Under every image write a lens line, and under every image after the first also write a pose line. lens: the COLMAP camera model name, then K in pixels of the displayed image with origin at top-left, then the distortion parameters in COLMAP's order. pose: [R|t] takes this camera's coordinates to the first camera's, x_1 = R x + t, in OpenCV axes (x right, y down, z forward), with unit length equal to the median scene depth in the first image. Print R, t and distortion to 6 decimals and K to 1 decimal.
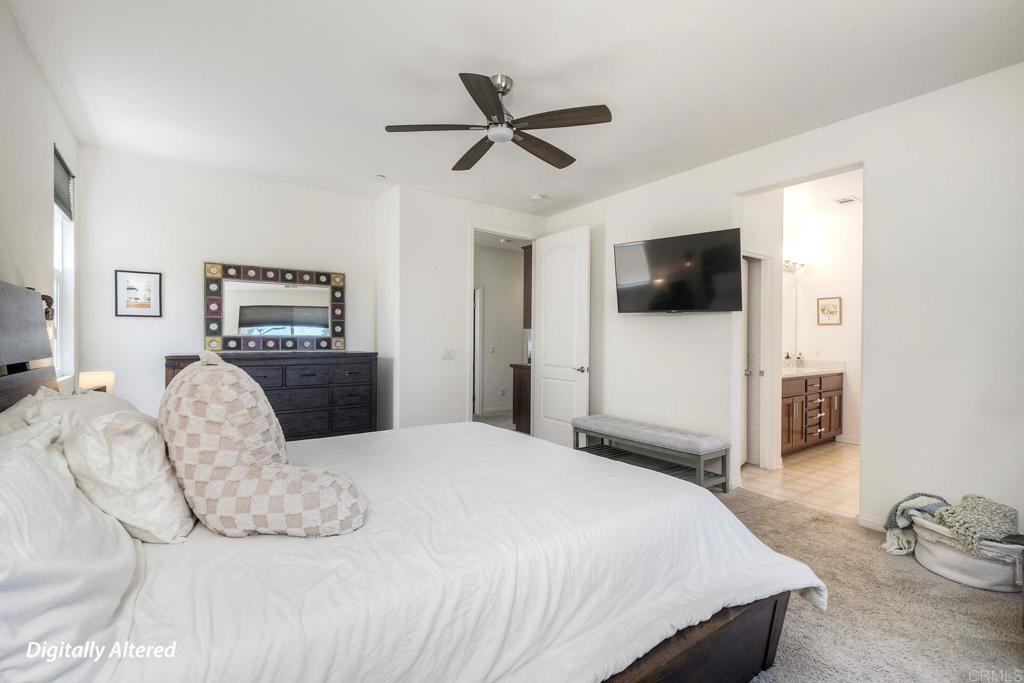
lens RADIAL K [[468.0, 0, 515.0], [0, 468.0, 340.9], [0, 0, 1]] dist [0.015712, 0.000335]
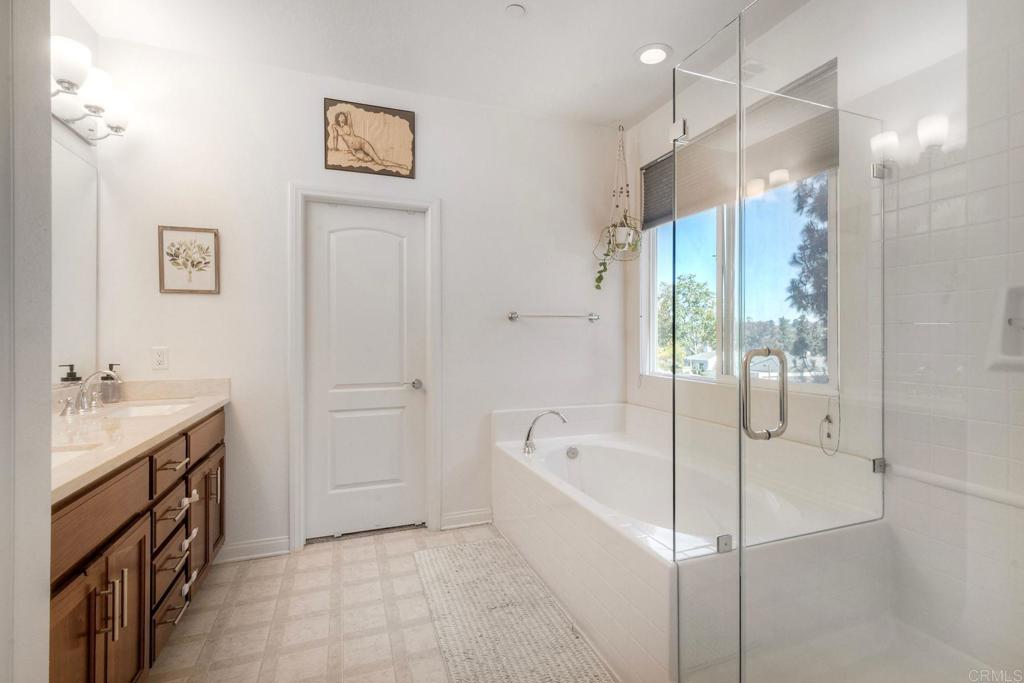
lens RADIAL K [[468.0, 0, 511.8], [0, 468.0, 333.4], [0, 0, 1]] dist [0.015712, 0.000335]
pose [[0.277565, 0.000848, 0.960706, 0.347228], [0.004687, 0.999987, -0.002236, 0.004162], [-0.960695, 0.005124, 0.277557, 0.615936]]
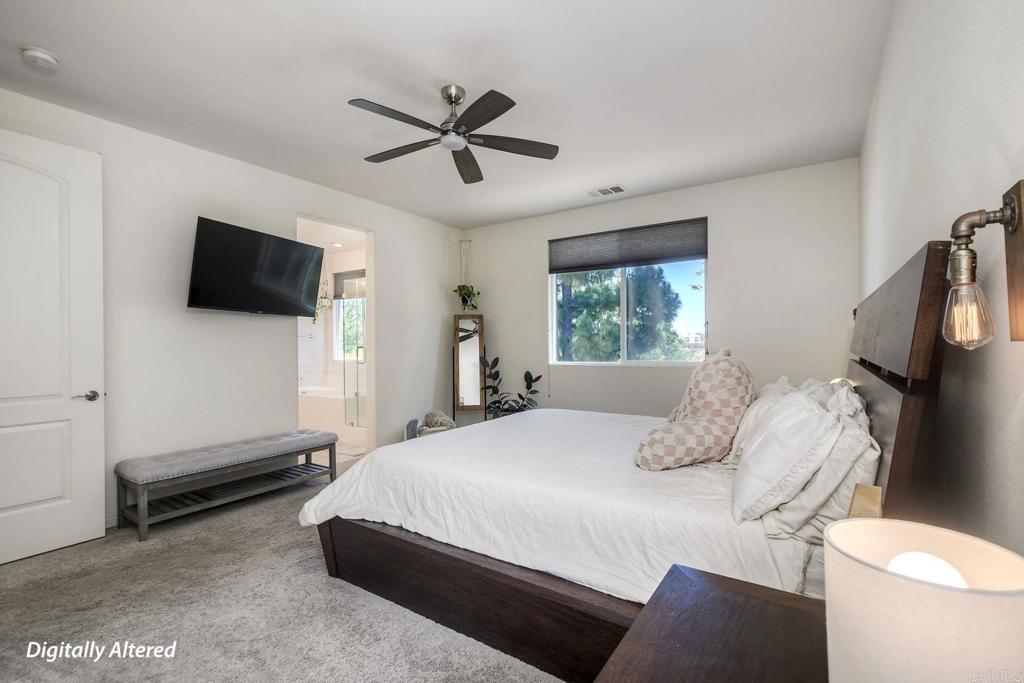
lens RADIAL K [[468.0, 0, 508.4], [0, 468.0, 338.9], [0, 0, 1]] dist [0.015712, 0.000335]
pose [[-0.349919, 0.003390, 0.936774, -0.515705], [0.004039, 0.999990, -0.002110, -0.004850], [-0.936771, 0.003045, -0.349929, 0.622366]]
